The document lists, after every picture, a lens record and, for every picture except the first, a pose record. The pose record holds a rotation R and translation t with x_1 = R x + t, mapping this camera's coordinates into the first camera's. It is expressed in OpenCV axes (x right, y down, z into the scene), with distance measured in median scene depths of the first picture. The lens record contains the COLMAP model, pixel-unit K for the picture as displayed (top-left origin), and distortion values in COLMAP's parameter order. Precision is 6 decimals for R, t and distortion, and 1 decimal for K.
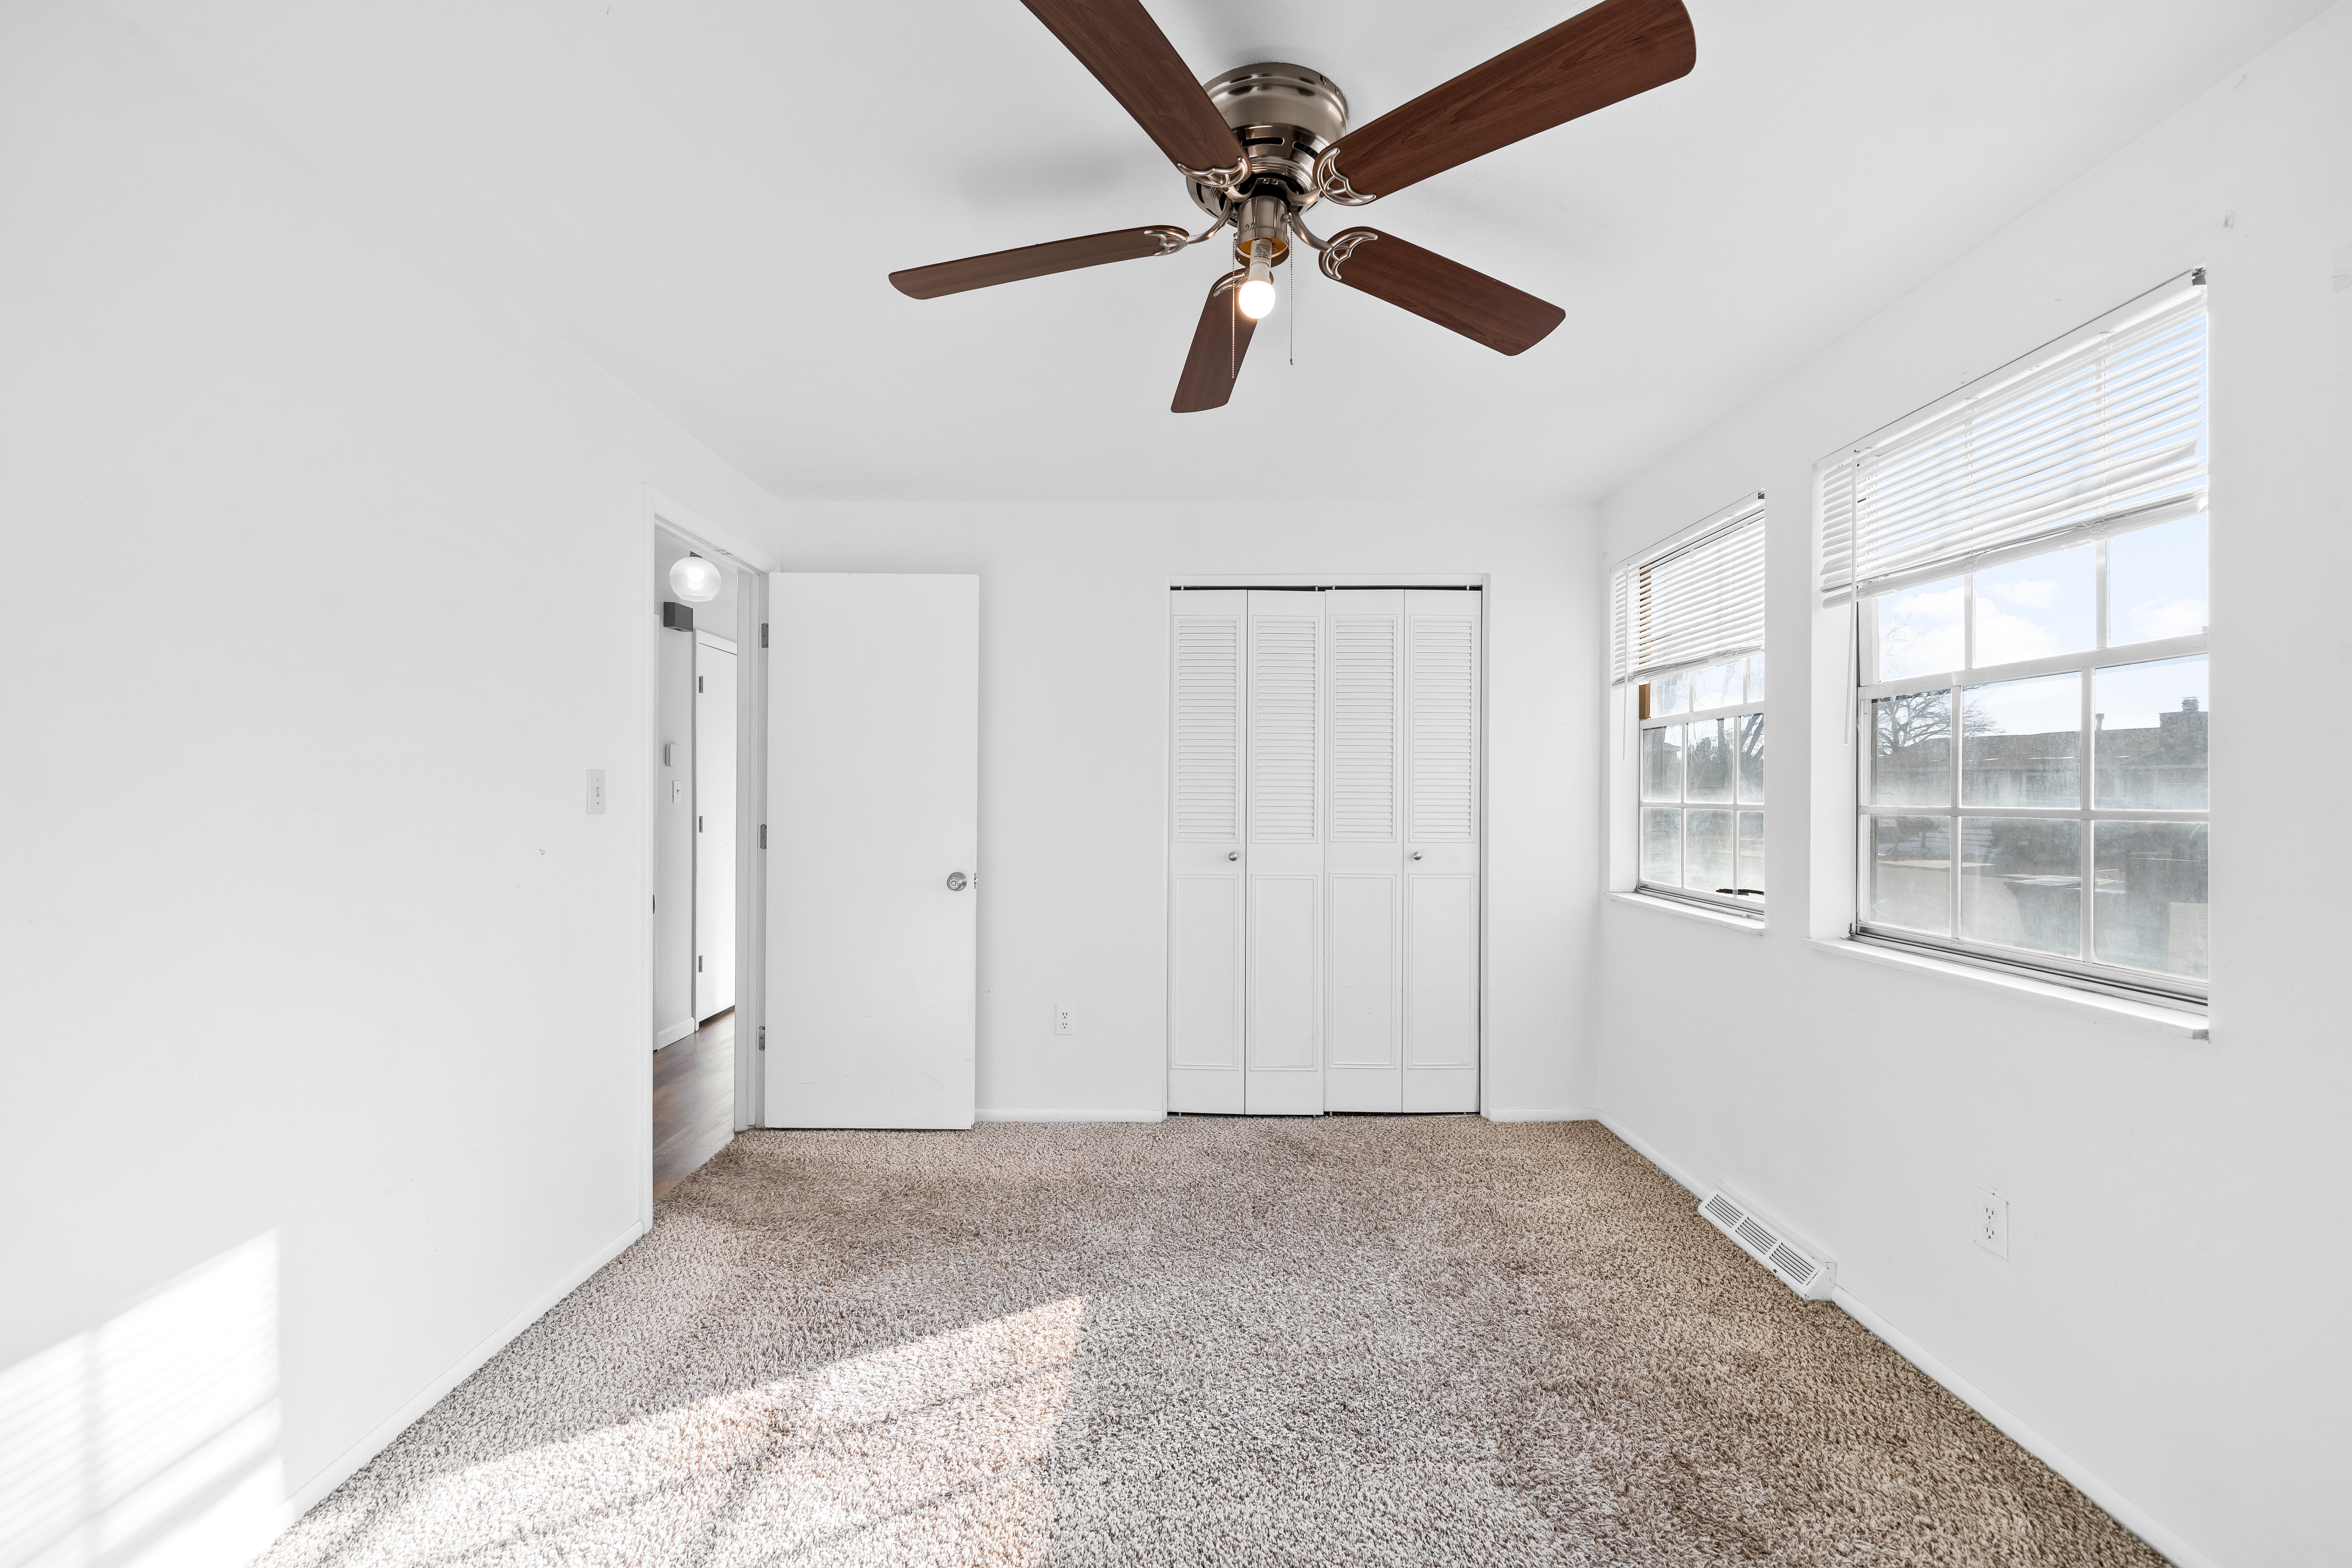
lens RADIAL K [[957.4, 0, 1181.7], [0, 957.4, 793.2], [0, 0, 1]] dist [-0.002830, -0.000130]
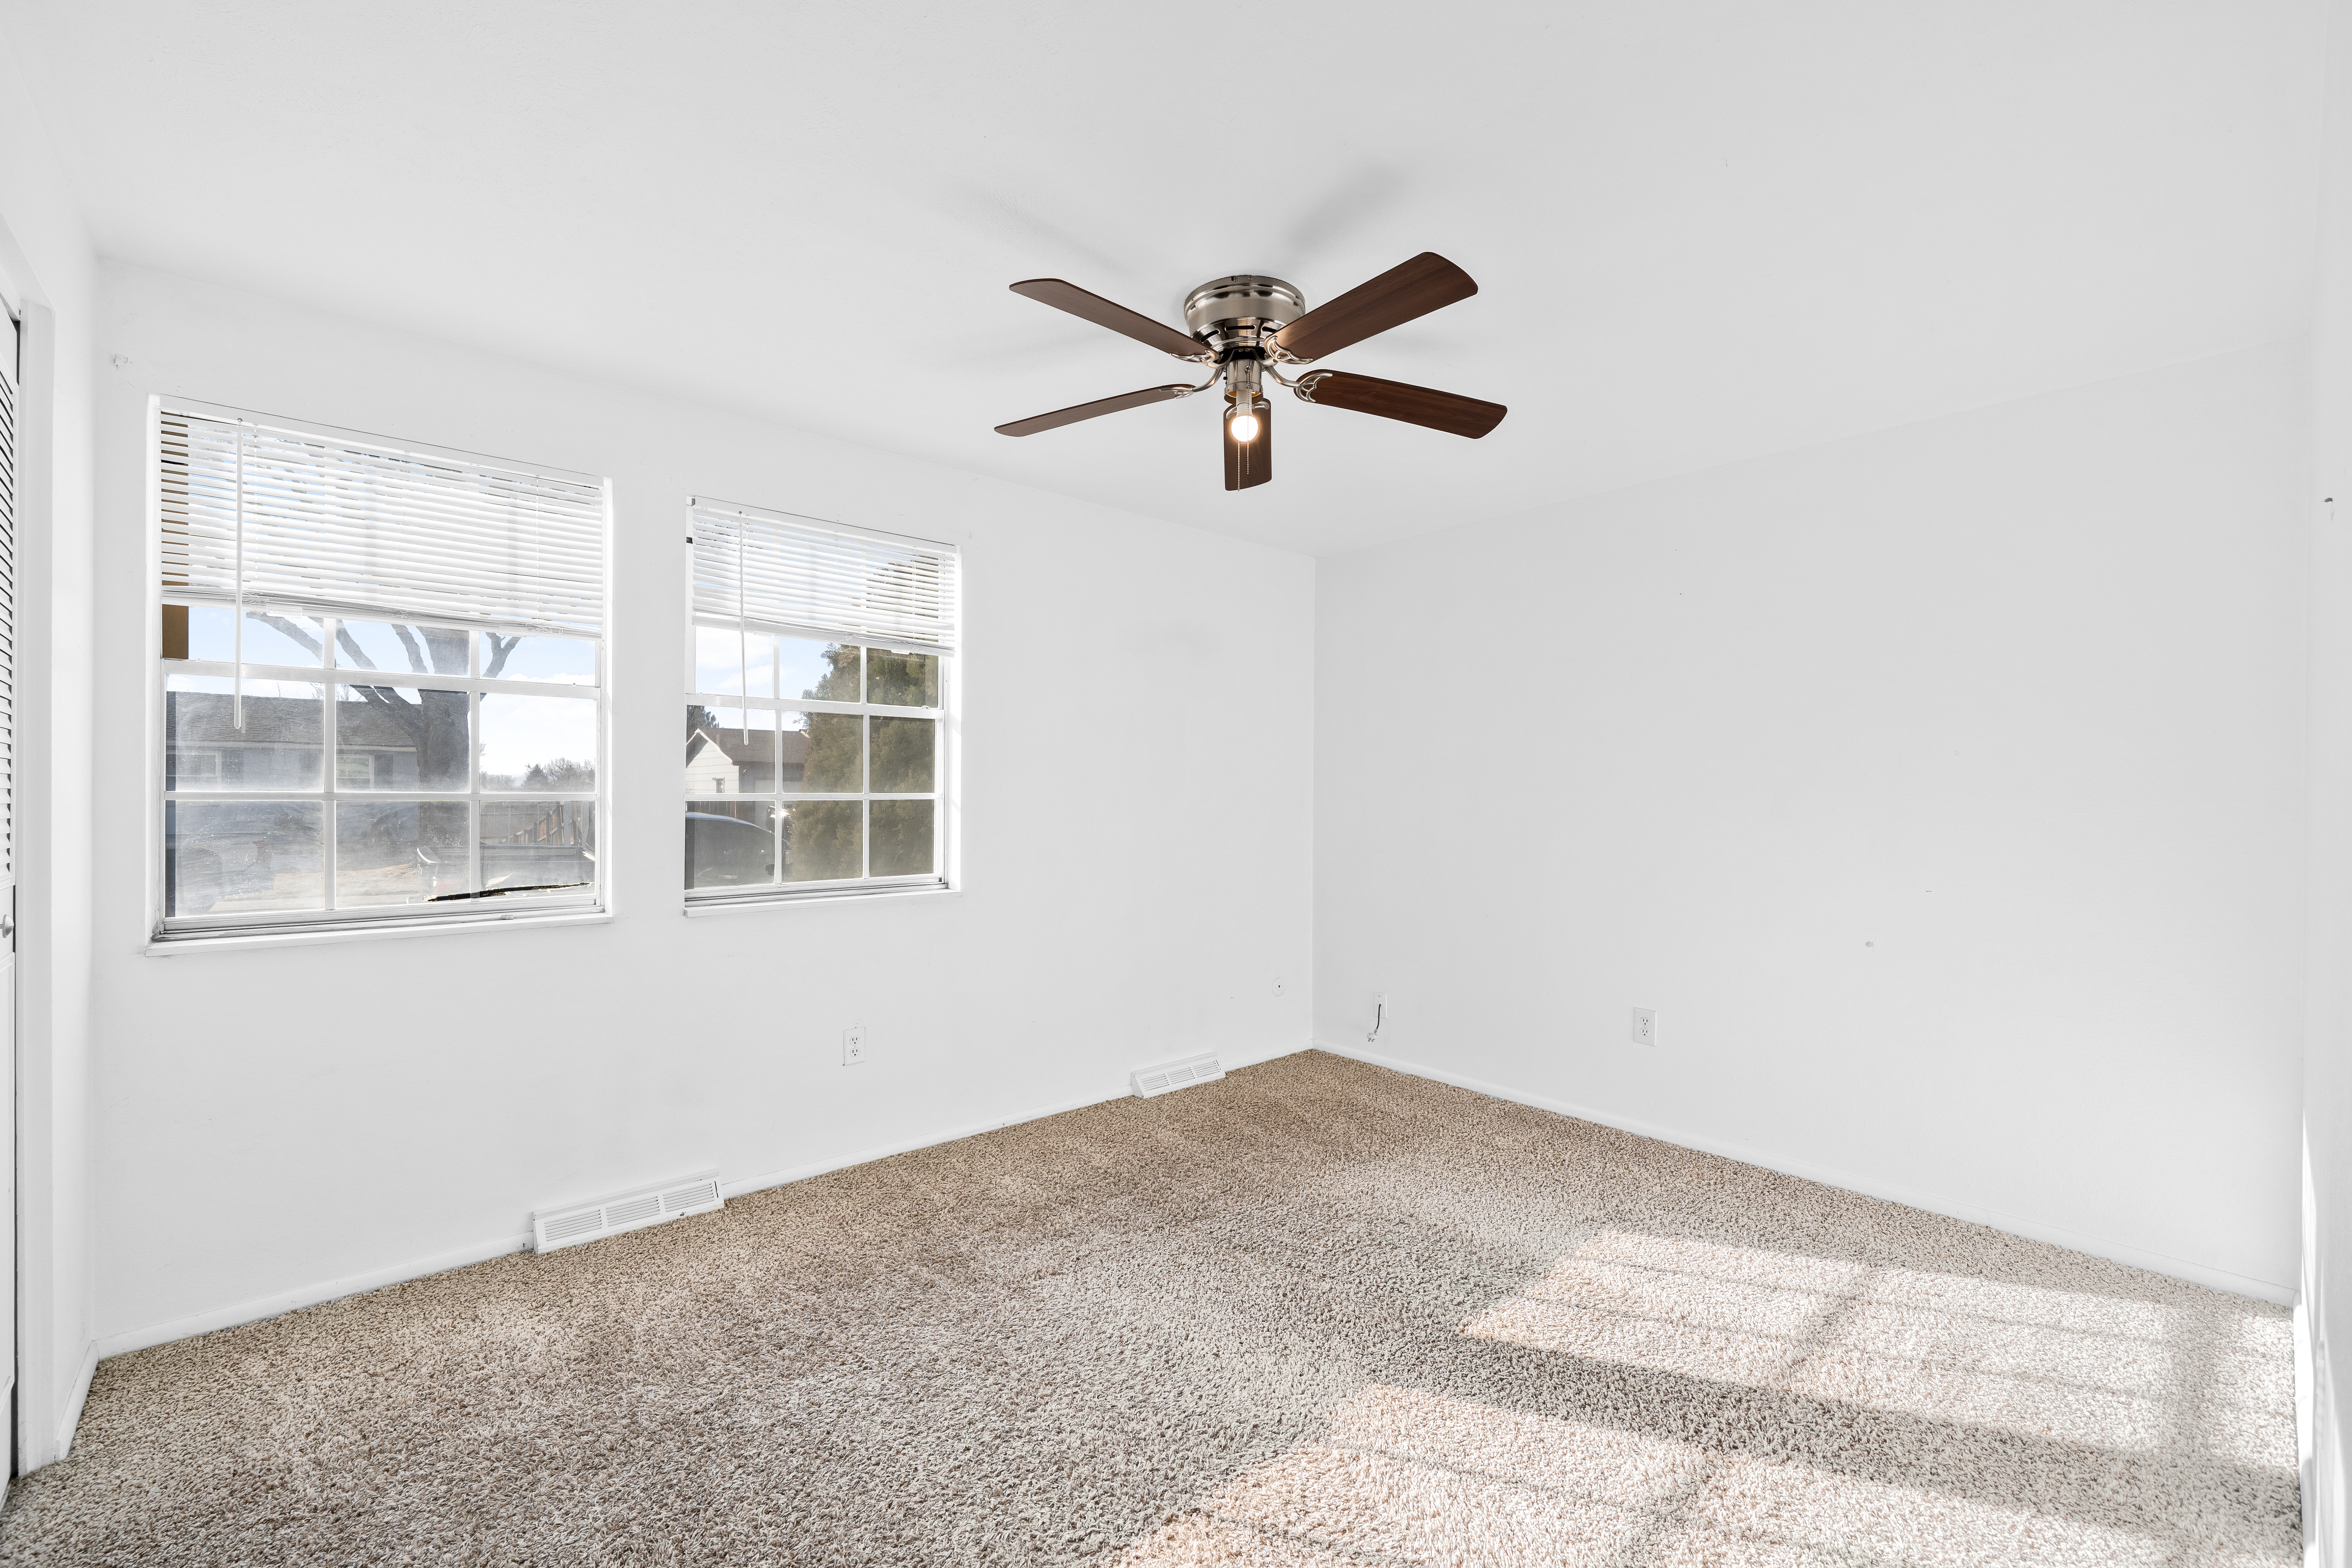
lens RADIAL K [[957.4, 0, 1181.7], [0, 957.4, 793.2], [0, 0, 1]] dist [-0.002830, -0.000130]
pose [[-0.650330, -0.021495, 0.759348, -0.526689], [-0.017274, 0.999760, 0.013506, -0.012809], [-0.759456, -0.004334, -0.650545, 1.139931]]
